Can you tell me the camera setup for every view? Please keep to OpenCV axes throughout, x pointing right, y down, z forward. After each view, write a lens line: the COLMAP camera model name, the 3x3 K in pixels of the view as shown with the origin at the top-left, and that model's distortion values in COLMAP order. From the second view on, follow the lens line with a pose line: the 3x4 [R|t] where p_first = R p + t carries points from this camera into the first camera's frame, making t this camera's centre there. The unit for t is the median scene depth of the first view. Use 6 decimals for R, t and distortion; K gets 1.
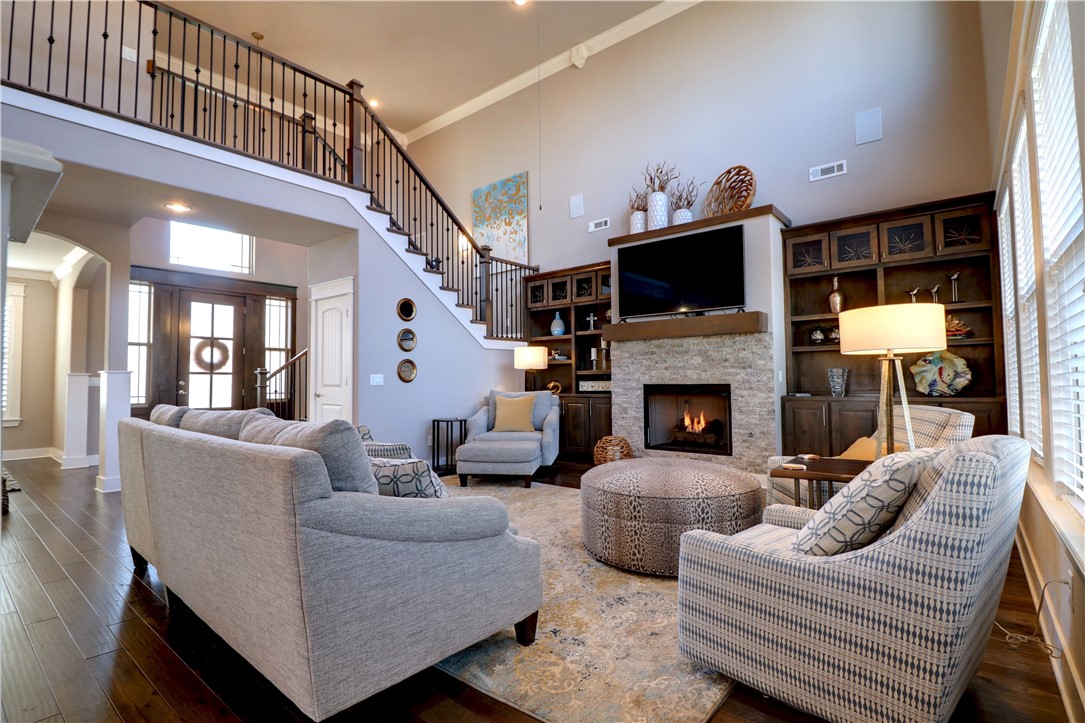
lens RADIAL K [[516.2, 0, 534.1], [0, 516.2, 359.9], [0, 0, 1]] dist [-0.007902, -0.000479]
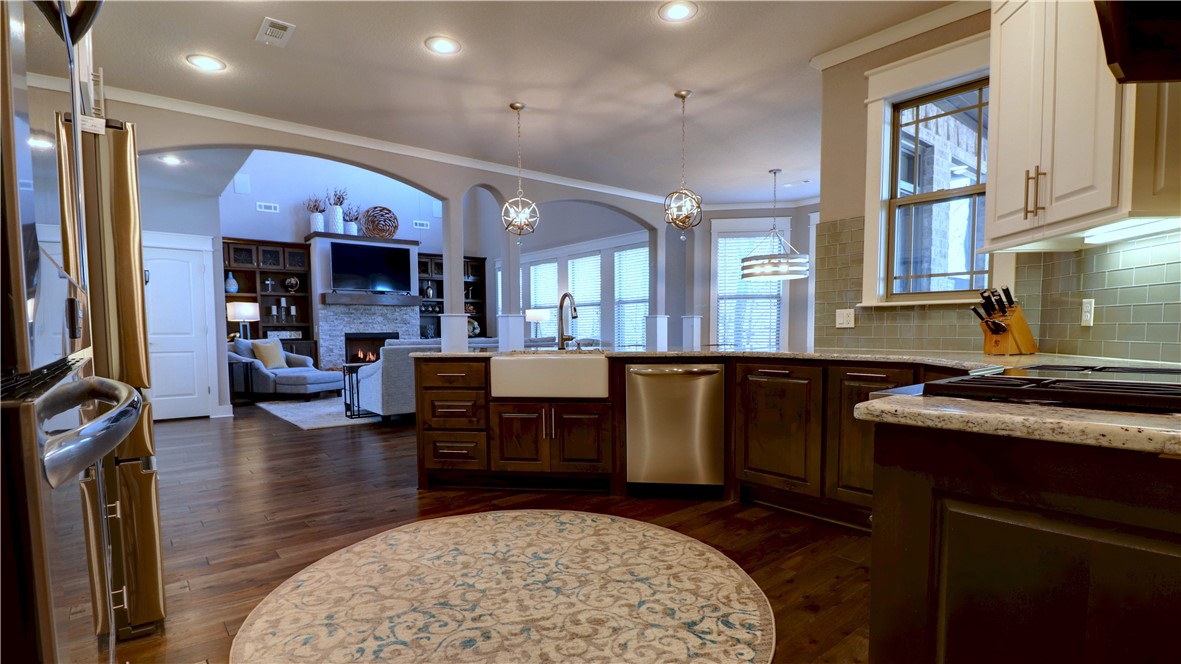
lens RADIAL K [[561.7, 0, 587.1], [0, 561.7, 367.2], [0, 0, 1]] dist [-0.011976, -0.005911]
pose [[0.178692, -0.058092, 0.982189, -1.318139], [-0.032769, 0.997350, 0.064951, 0.016324], [-0.983359, -0.043791, 0.176315, -0.028993]]
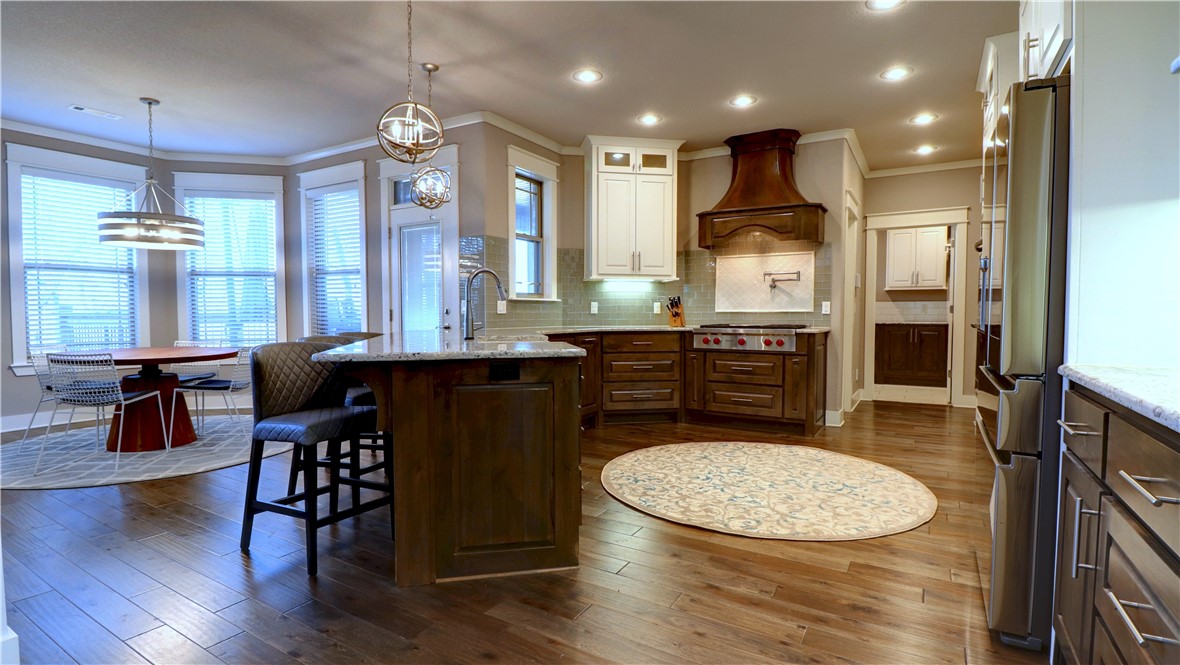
lens RADIAL K [[560.8, 0, 581.9], [0, 560.8, 337.5], [0, 0, 1]] dist [-0.006704, -0.003716]
pose [[-0.989176, 0.017827, -0.145644, -0.699891], [0.017105, 0.999834, 0.006210, 0.035990], [0.145730, 0.003652, -0.989318, 0.638545]]
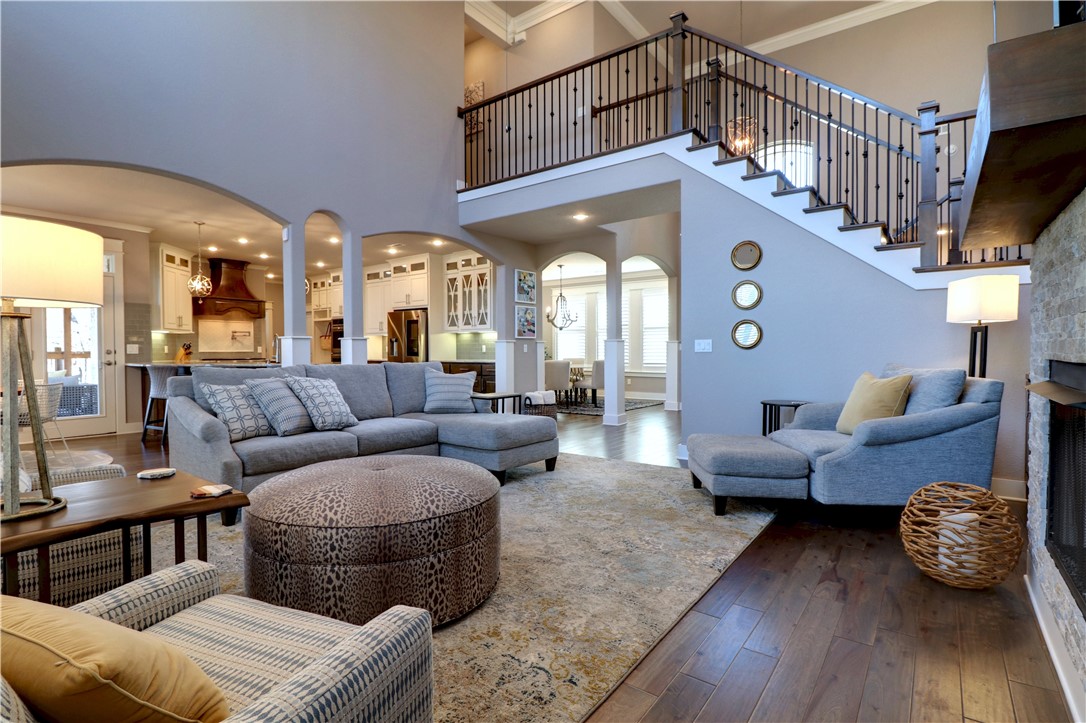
lens RADIAL K [[516.7, 0, 539.5], [0, 516.7, 359.7], [0, 0, 1]] dist [-0.007902, -0.000479]
pose [[0.060707, 0.028993, -0.997734, 0.513743], [0.044070, 0.998525, 0.031698, 0.021290], [0.997182, -0.045894, 0.059340, 0.633576]]
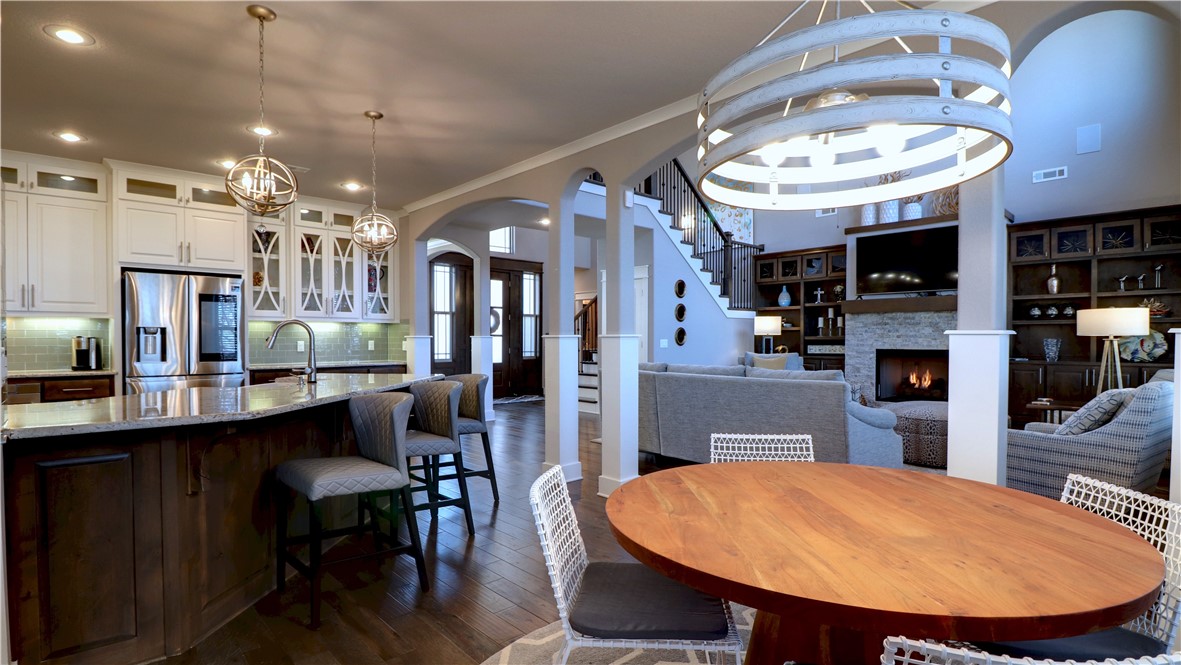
lens RADIAL K [[561.7, 0, 567.6], [0, 561.7, 347.8], [0, 0, 1]] dist [-0.011976, -0.005911]
pose [[0.989875, 0.010732, -0.141539, -0.325004], [-0.002534, 0.998315, 0.057978, -0.030715], [0.141922, -0.057032, 0.988233, -0.421343]]
